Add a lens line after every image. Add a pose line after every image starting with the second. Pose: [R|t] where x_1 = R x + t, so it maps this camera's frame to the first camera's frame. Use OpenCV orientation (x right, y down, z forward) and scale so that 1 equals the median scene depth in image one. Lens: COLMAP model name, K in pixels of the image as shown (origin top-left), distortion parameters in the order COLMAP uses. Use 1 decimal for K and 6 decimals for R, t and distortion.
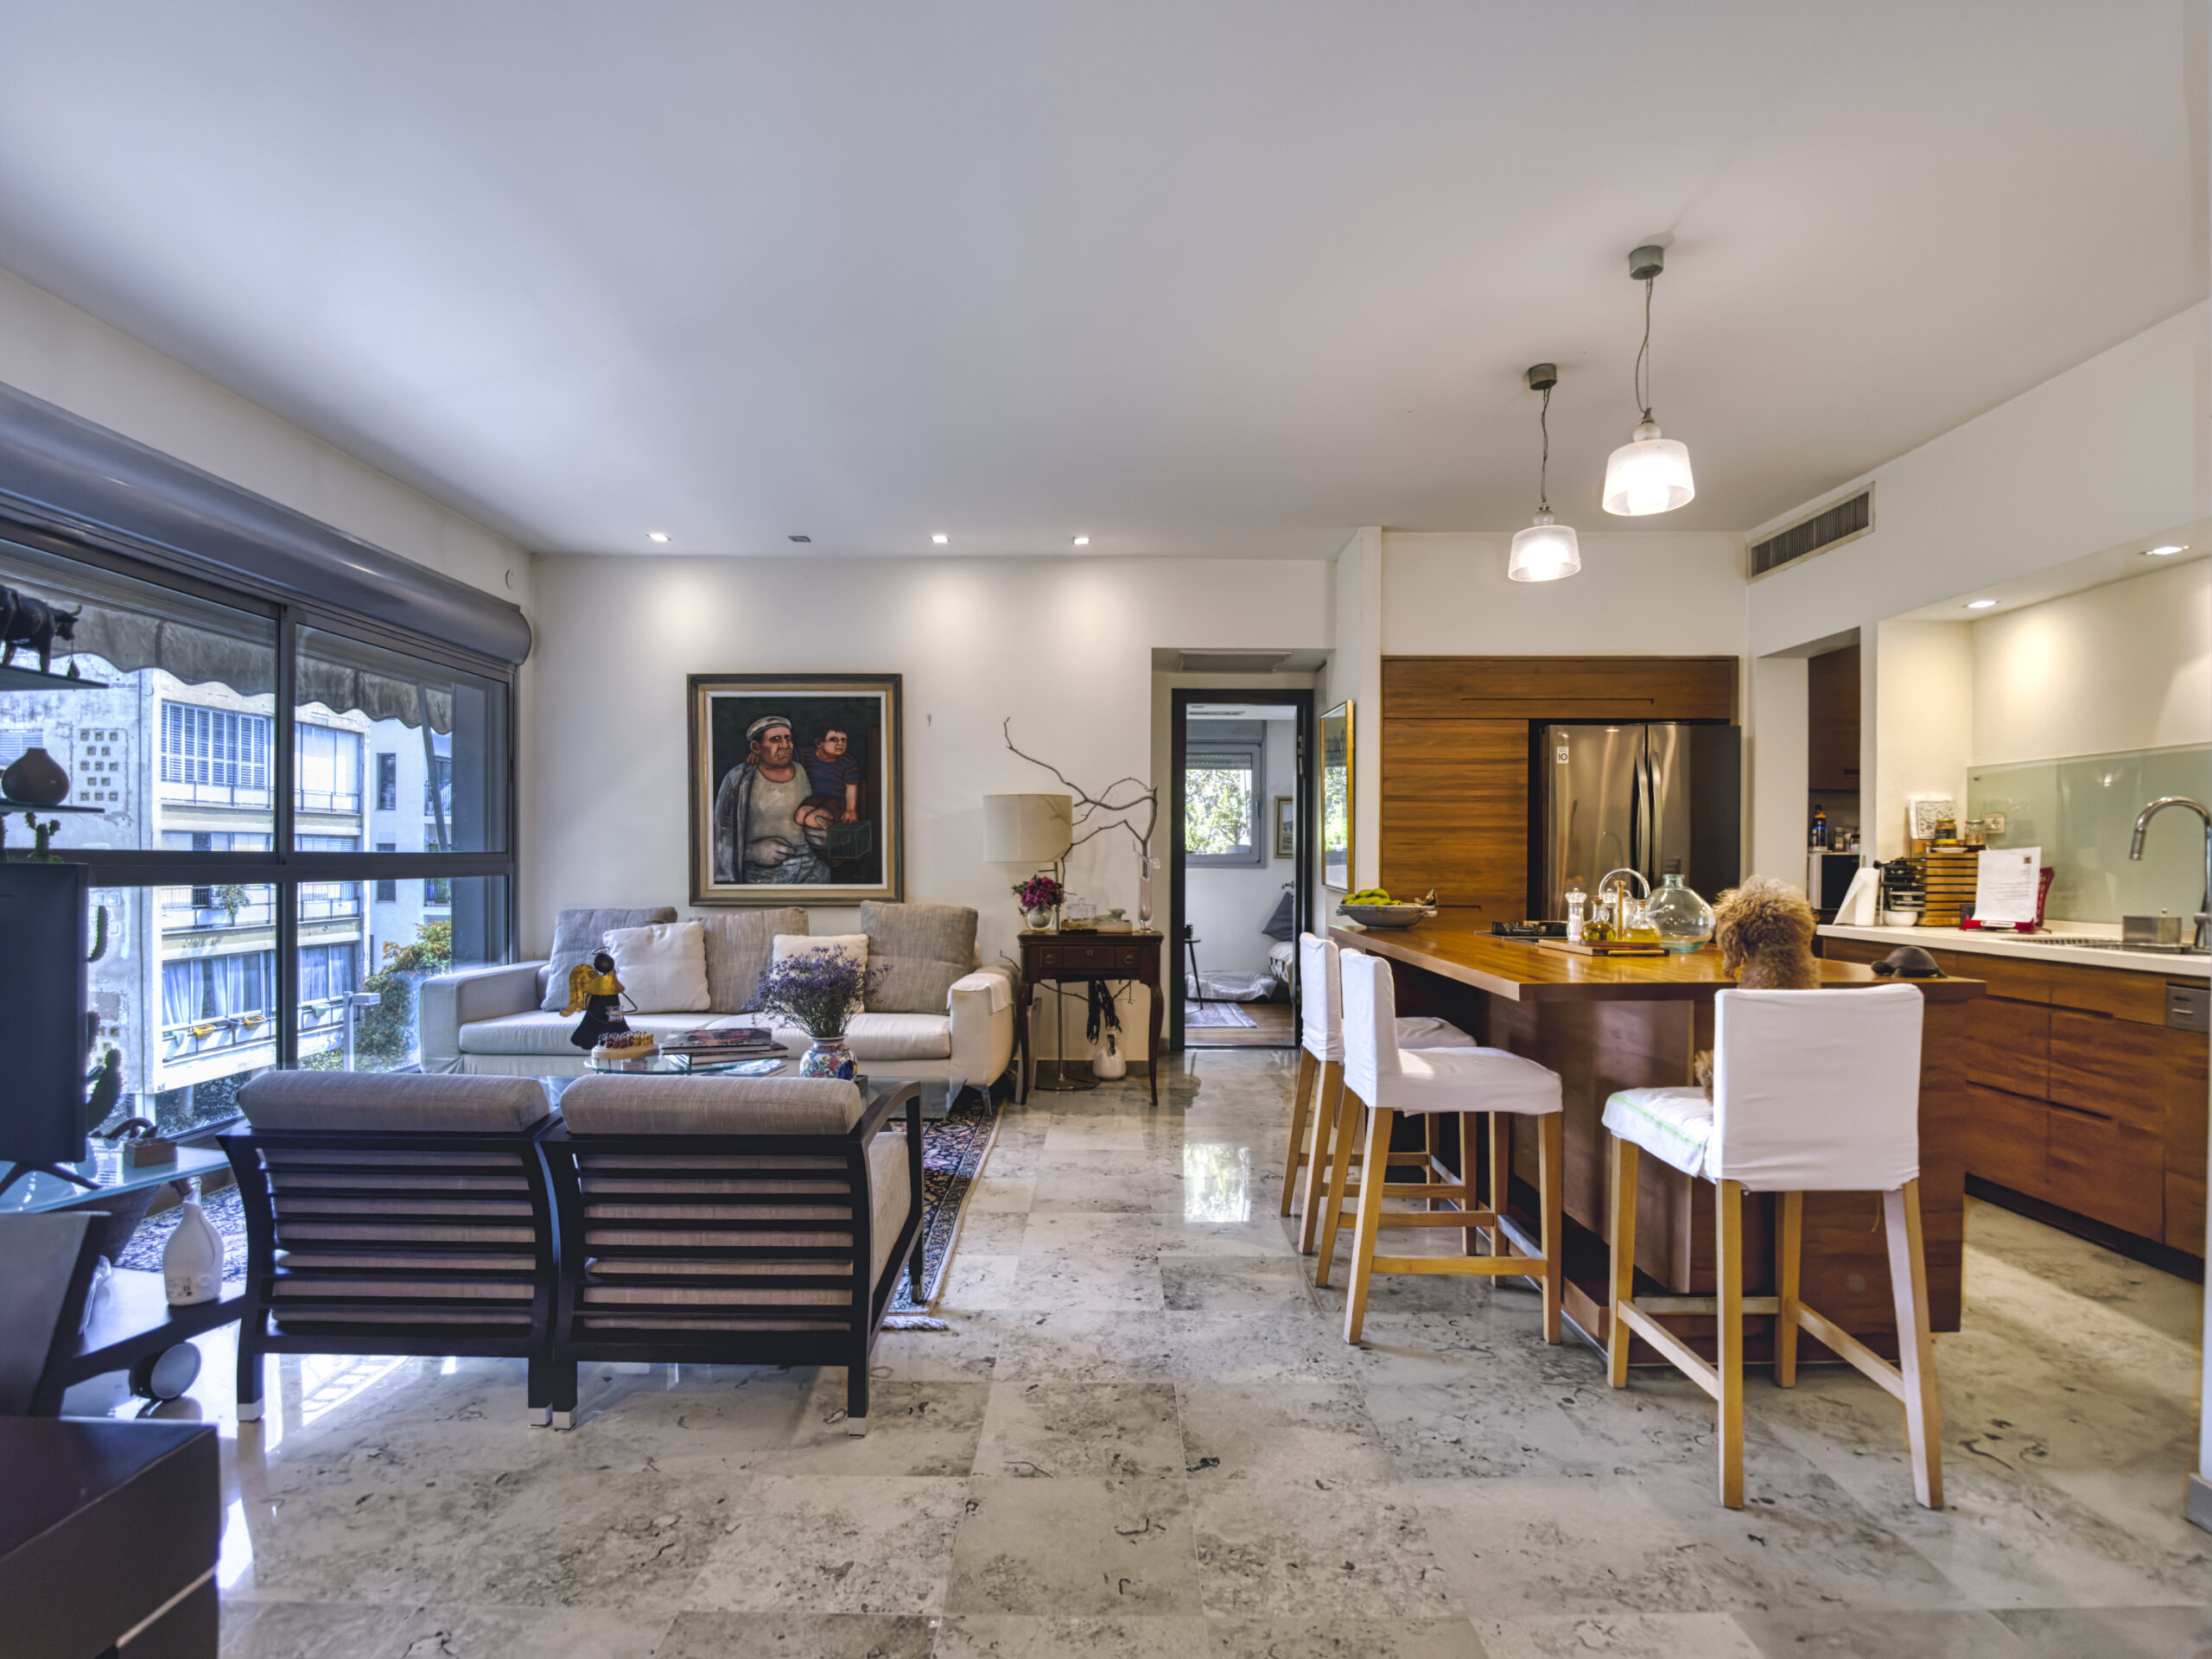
lens RADIAL K [[1140.8, 0, 1100.1], [0, 1140.8, 845.2], [0, 0, 1]] dist [0.006661, -0.011503]
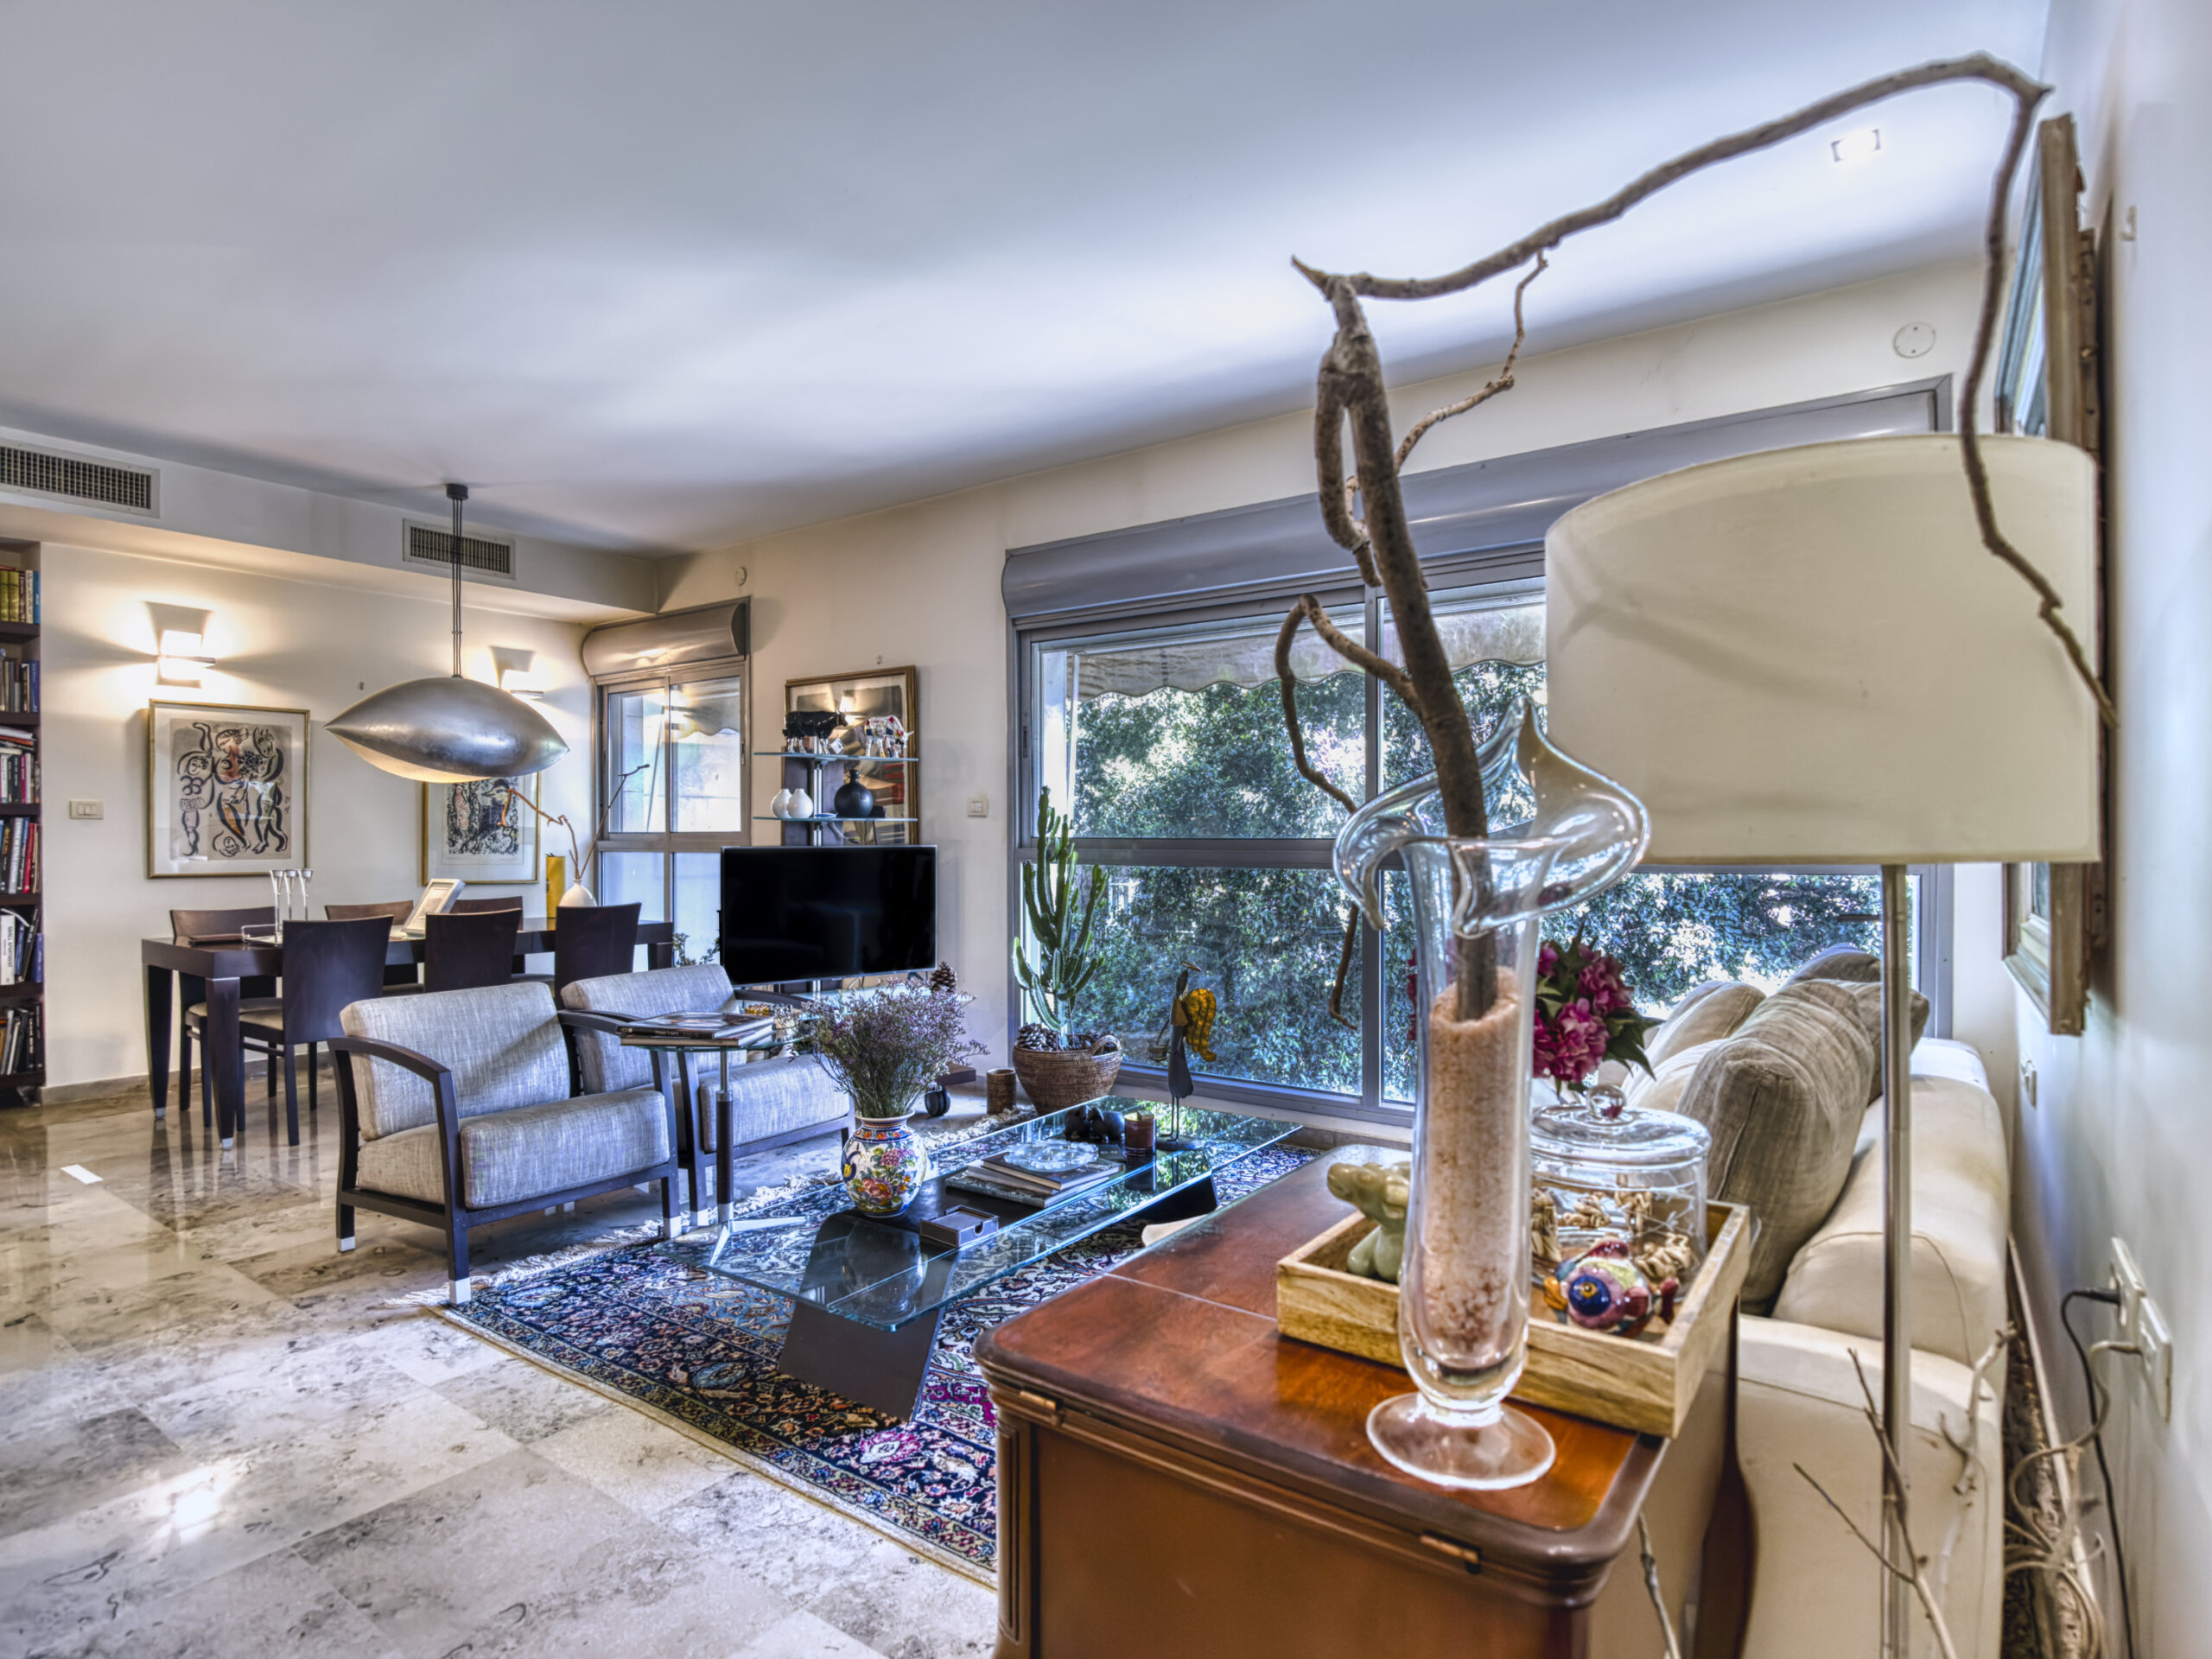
lens RADIAL K [[1140.8, 0, 1115.2], [0, 1140.8, 844.6], [0, 0, 1]] dist [0.006661, -0.011503]
pose [[-0.573629, 0.009478, -0.819060, 0.154918], [0.014303, 0.999897, 0.001554, 0.005046], [0.818990, -0.010823, -0.573705, 0.998387]]
